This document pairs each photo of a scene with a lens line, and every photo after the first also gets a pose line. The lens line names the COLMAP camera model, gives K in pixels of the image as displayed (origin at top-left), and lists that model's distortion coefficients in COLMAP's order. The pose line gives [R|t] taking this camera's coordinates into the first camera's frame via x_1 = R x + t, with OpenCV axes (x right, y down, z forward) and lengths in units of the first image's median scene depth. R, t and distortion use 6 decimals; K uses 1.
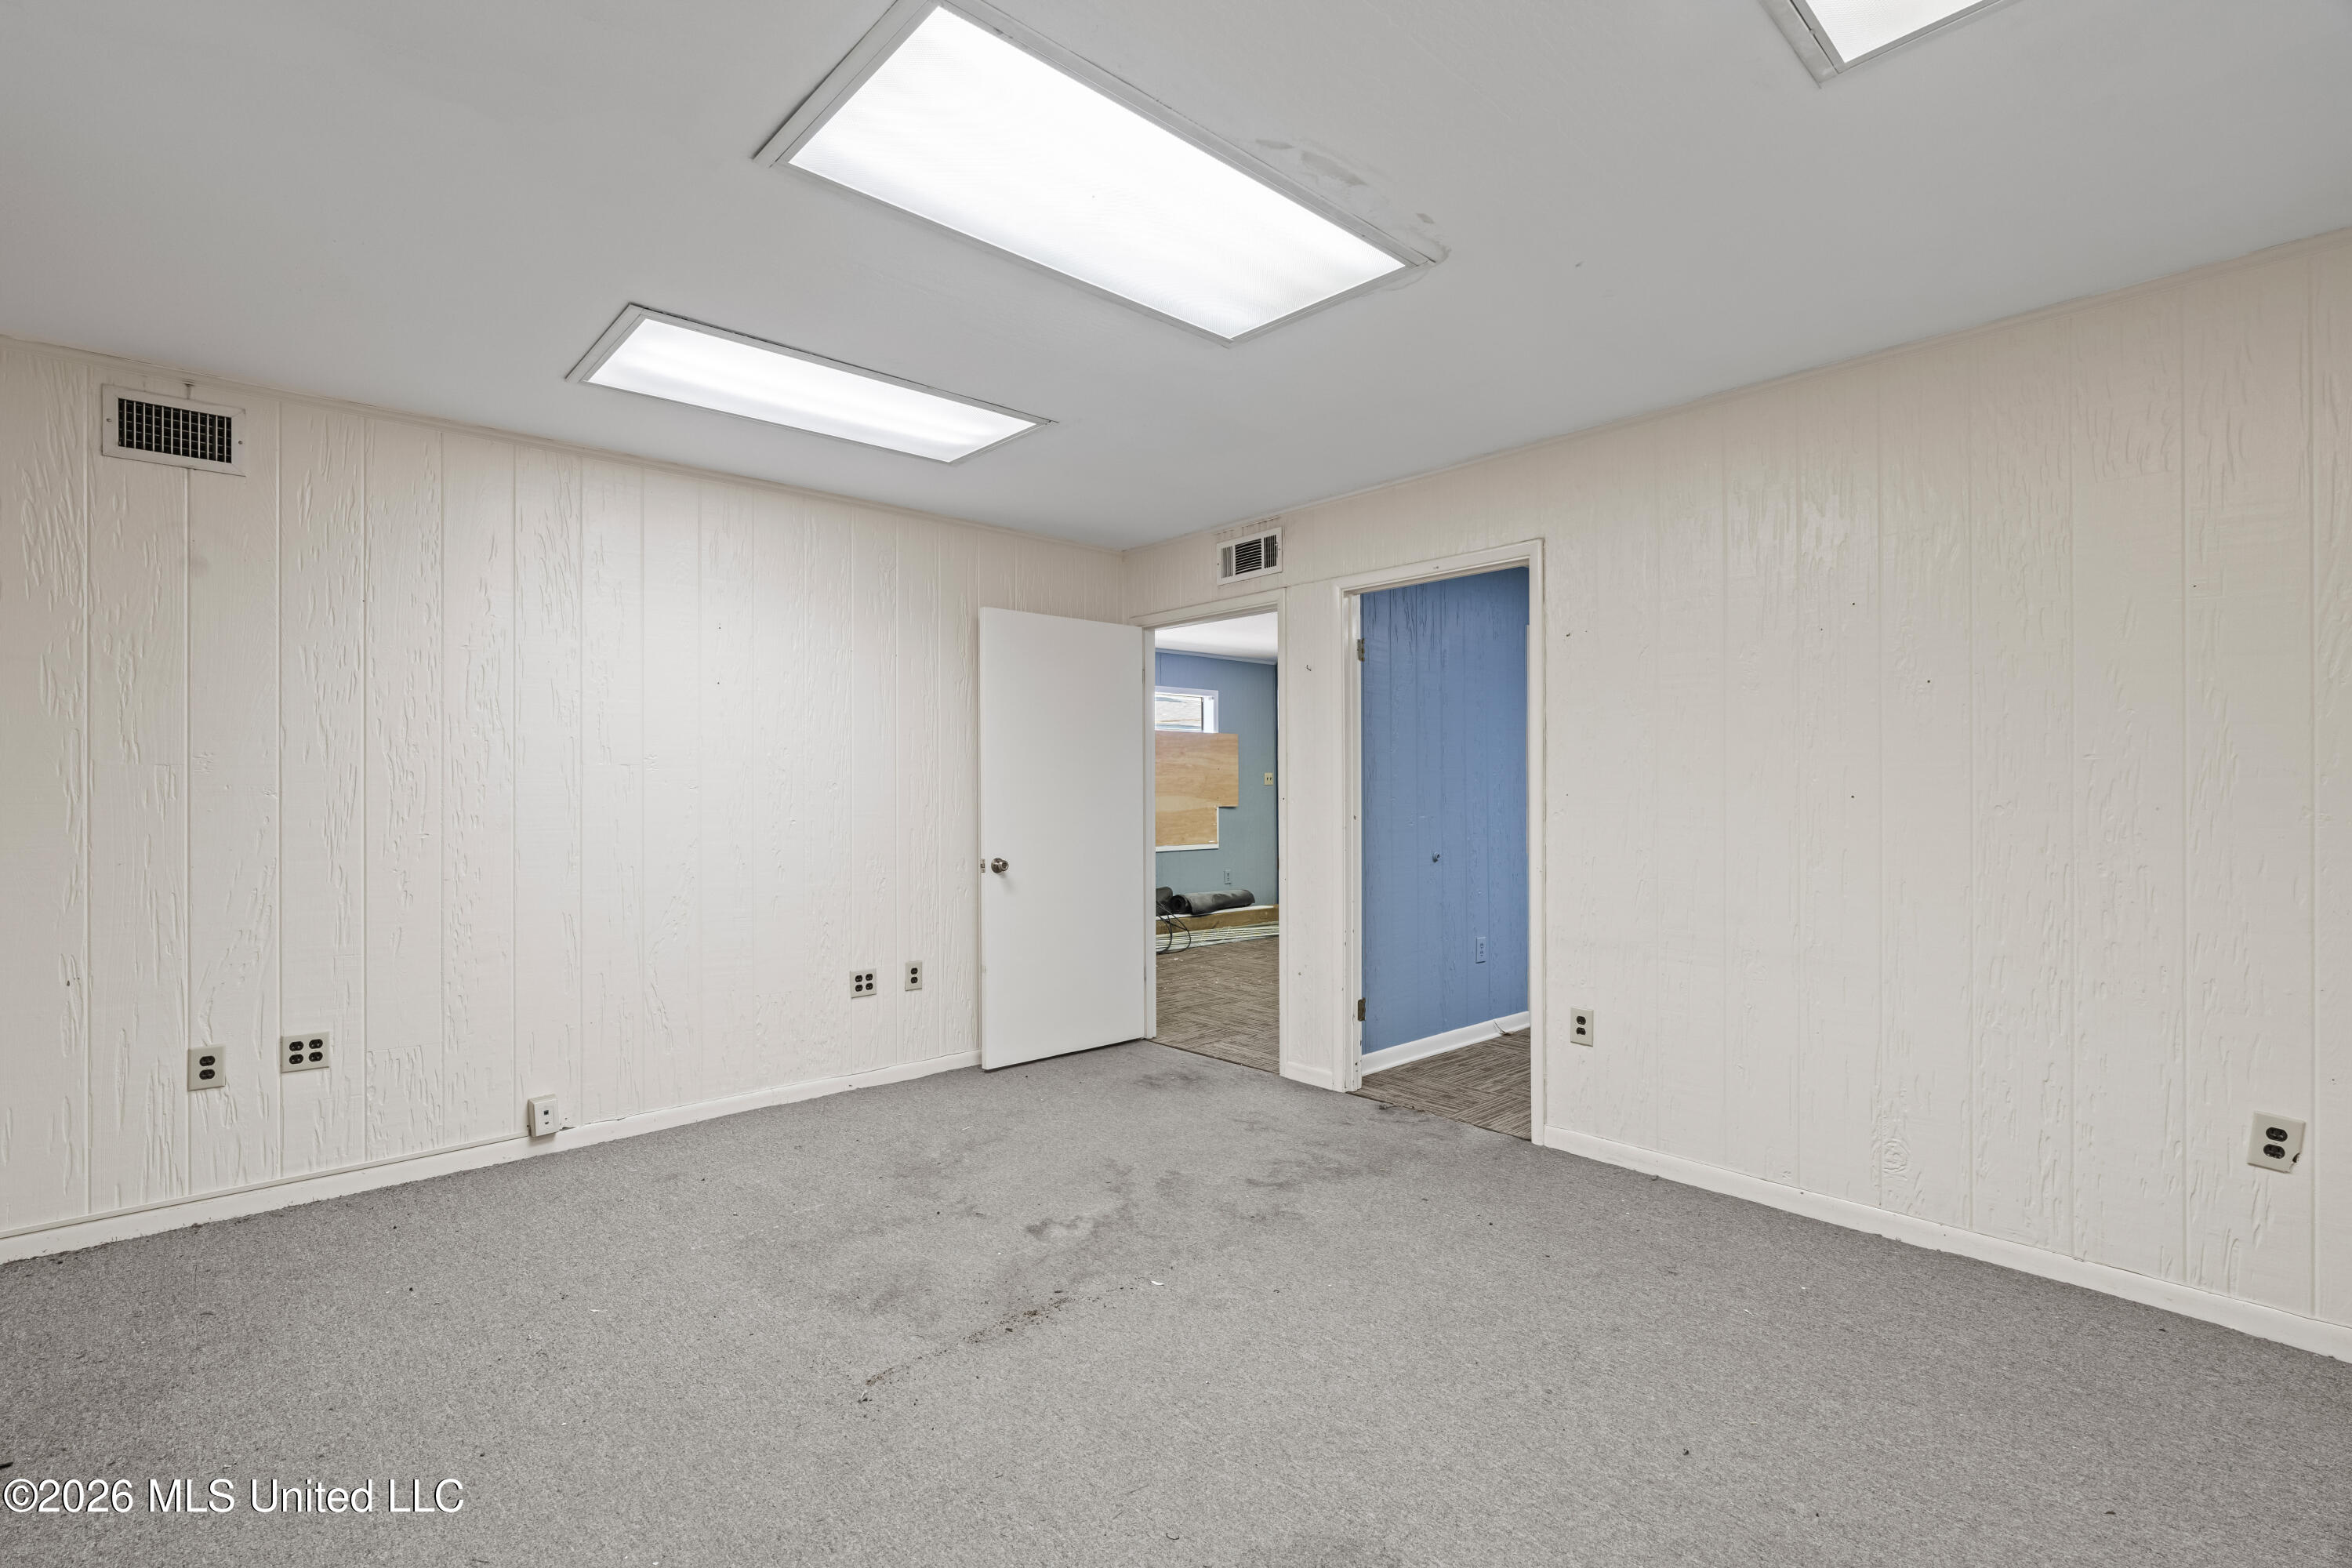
lens RADIAL K [[1062.8, 0, 1168.6], [0, 1062.8, 792.2], [0, 0, 1]] dist [-0.004787, 0.000790]
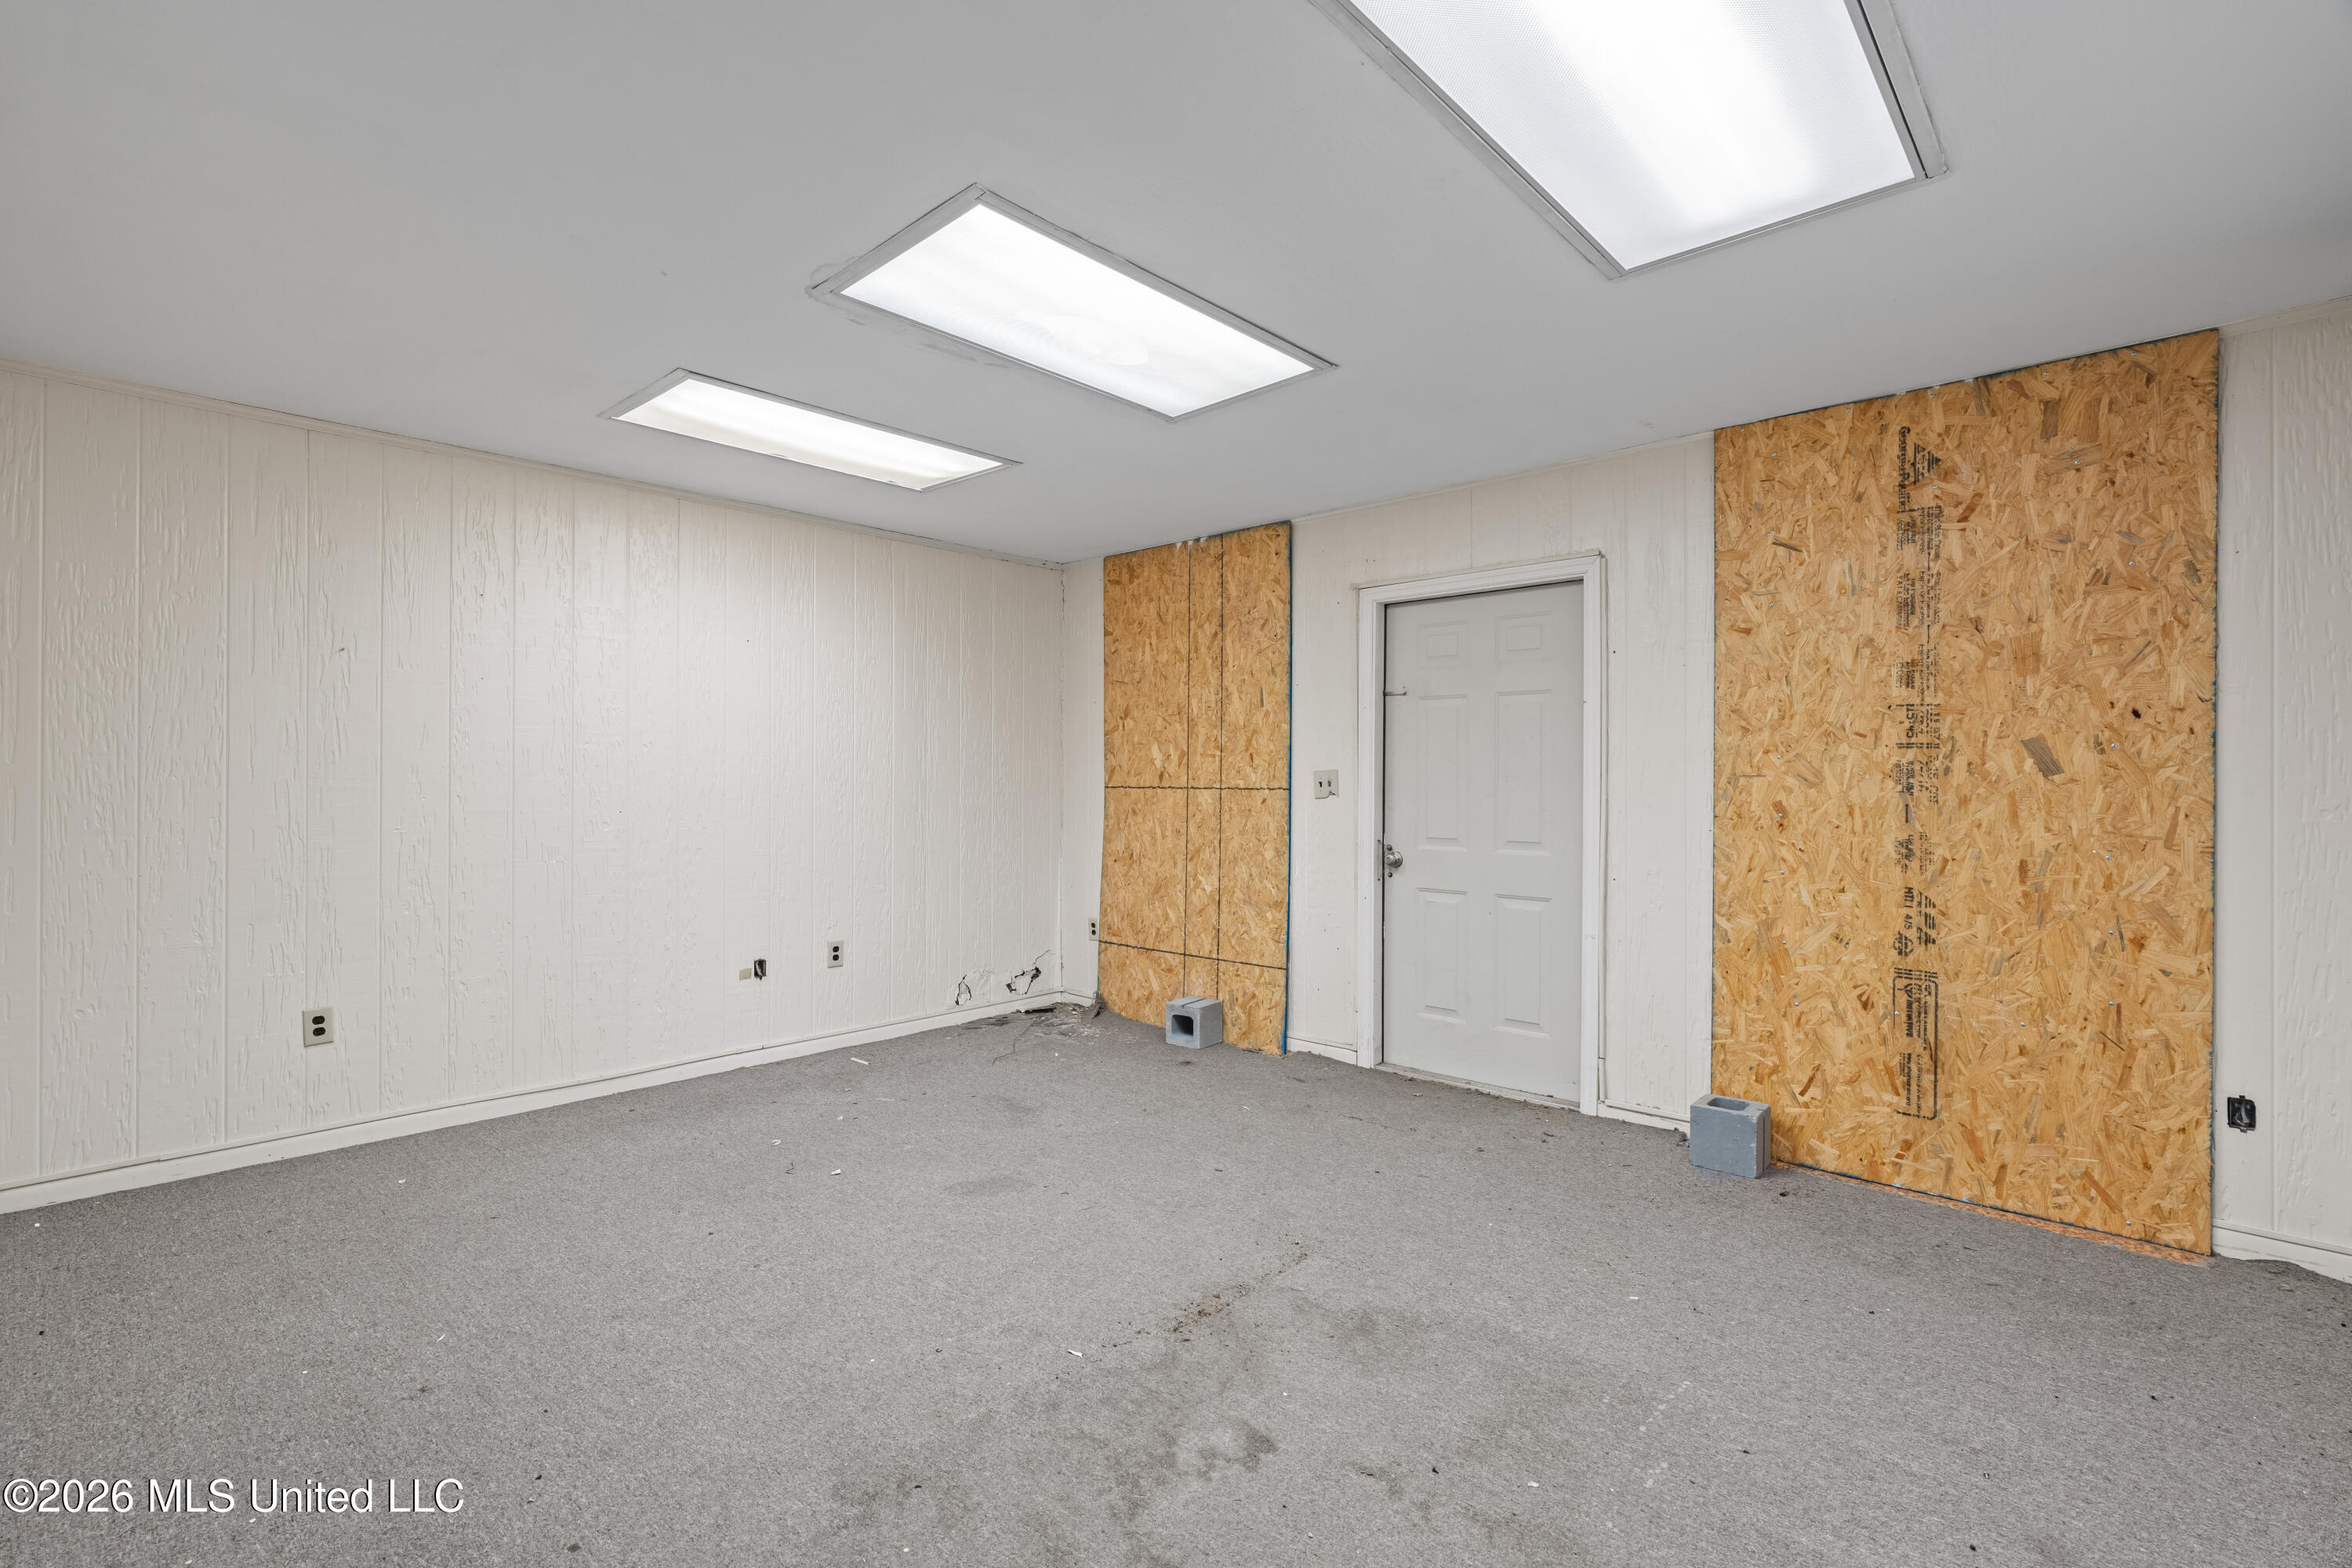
lens RADIAL K [[1062.8, 0, 1168.9], [0, 1062.8, 777.8], [0, 0, 1]] dist [-0.004787, 0.000790]
pose [[-0.996541, -0.000738, -0.083105, -0.012360], [-0.000847, 0.999999, 0.001280, -0.005094], [0.083104, 0.001346, -0.996540, 1.575069]]
